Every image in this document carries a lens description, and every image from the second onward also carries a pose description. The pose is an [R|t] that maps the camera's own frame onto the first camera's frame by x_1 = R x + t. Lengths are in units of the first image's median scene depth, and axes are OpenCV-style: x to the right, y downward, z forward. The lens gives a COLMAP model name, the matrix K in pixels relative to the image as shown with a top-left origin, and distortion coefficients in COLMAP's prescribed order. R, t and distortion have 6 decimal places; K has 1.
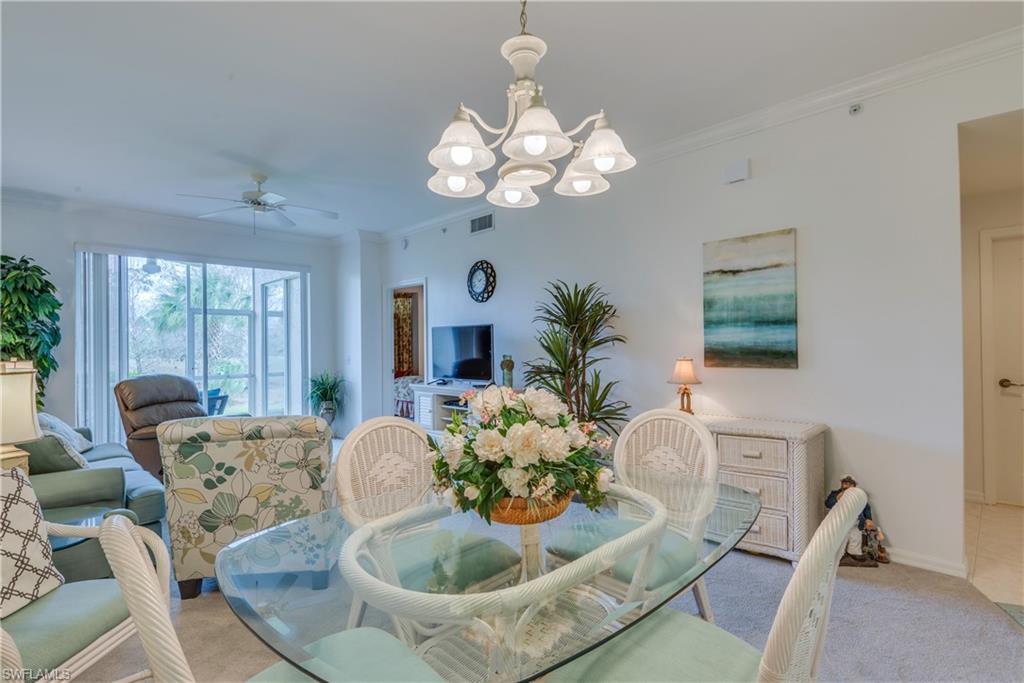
lens RADIAL K [[495.5, 0, 511.6], [0, 495.5, 341.1], [0, 0, 1]] dist [0.021125, -0.014793]
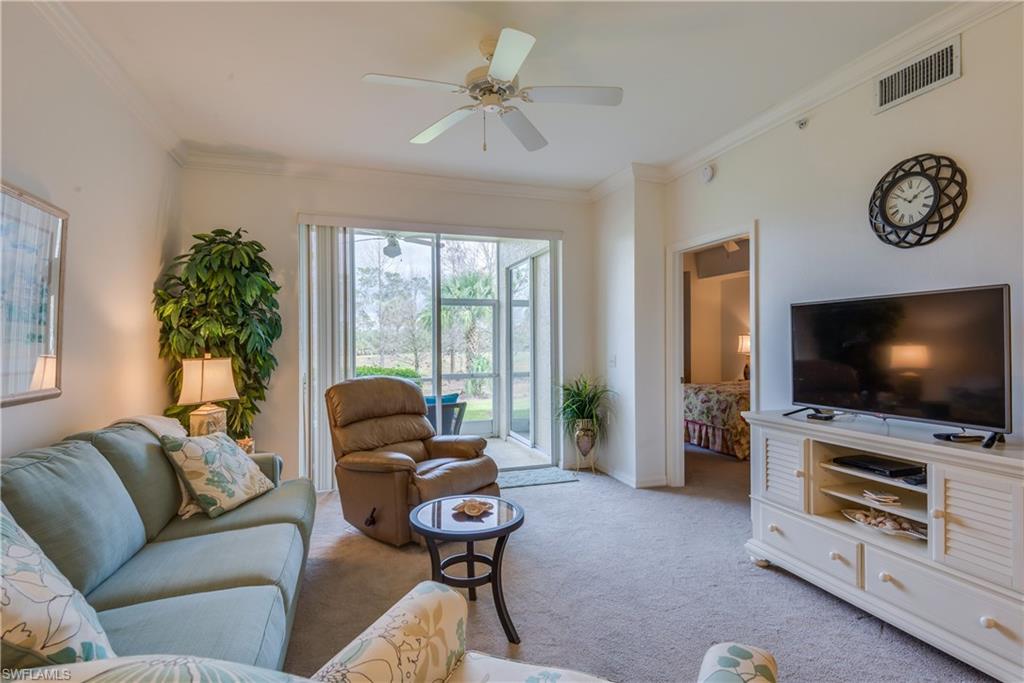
lens RADIAL K [[495.5, 0, 514.1], [0, 495.5, 346.2], [0, 0, 1]] dist [0.021125, -0.014793]
pose [[0.895073, 0.007567, -0.445856, -0.186302], [0.000175, 0.999850, 0.017320, 0.006680], [0.445920, -0.015581, 0.894937, 0.410080]]
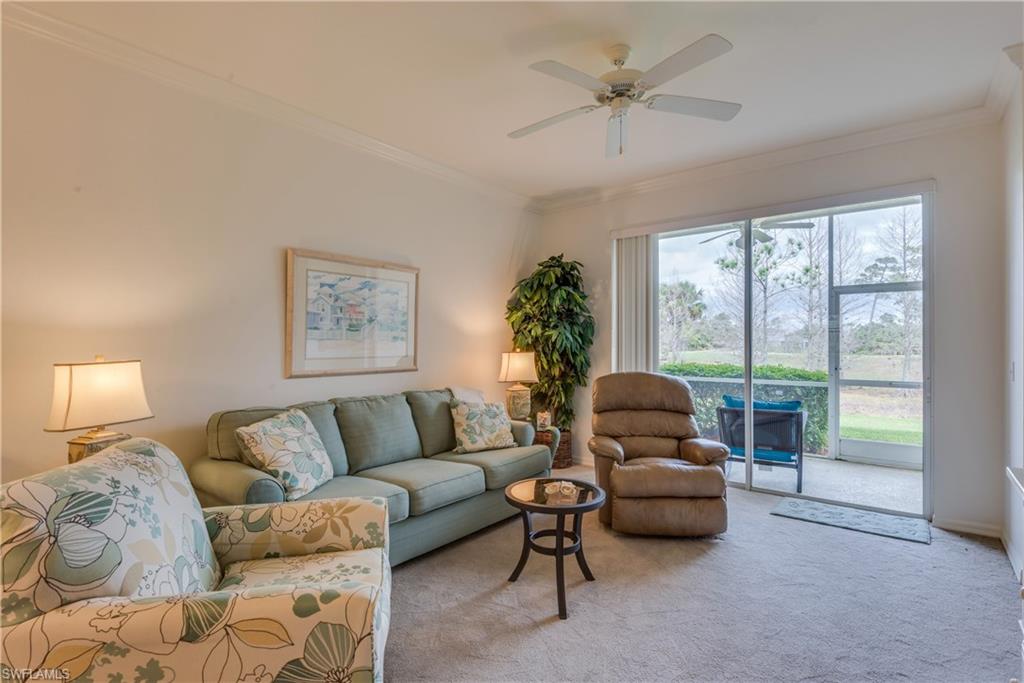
lens RADIAL K [[495.5, 0, 505.2], [0, 495.5, 342.9], [0, 0, 1]] dist [0.021125, -0.014793]
pose [[0.110092, 0.010325, -0.993868, 0.055611], [0.009347, 0.999891, 0.011423, 0.006371], [0.993877, -0.010548, 0.109984, 0.665769]]
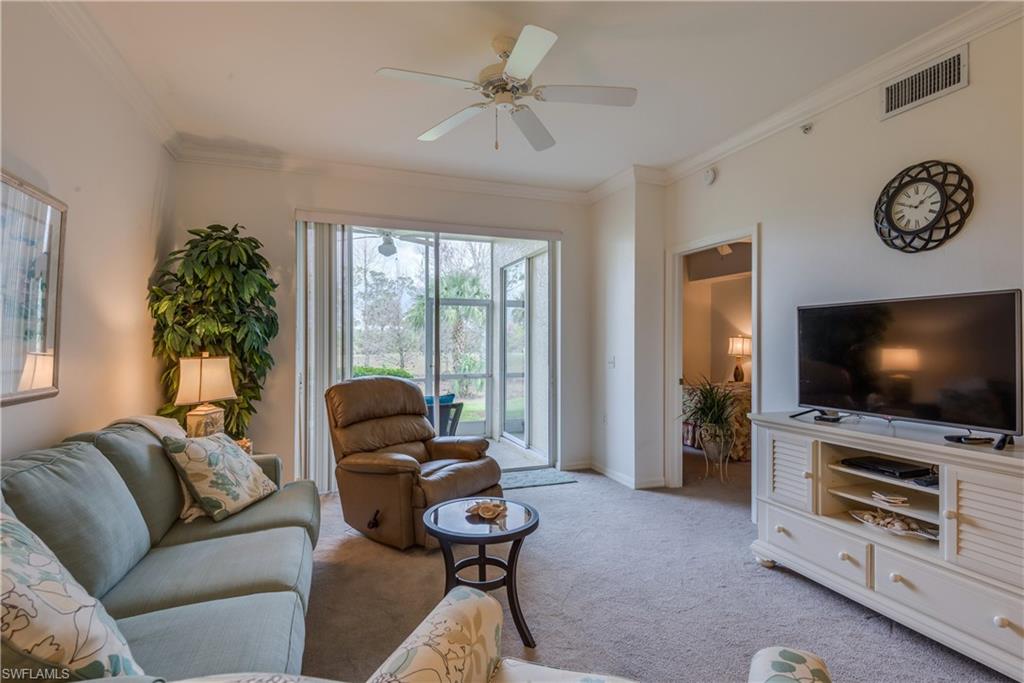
lens RADIAL K [[495.5, 0, 514.1], [0, 495.5, 346.1], [0, 0, 1]] dist [0.021125, -0.014793]
pose [[0.908742, 0.013218, -0.417149, -0.211763], [-0.007251, 0.999848, 0.015885, 0.006985], [0.417296, -0.011411, 0.908699, 0.402778]]
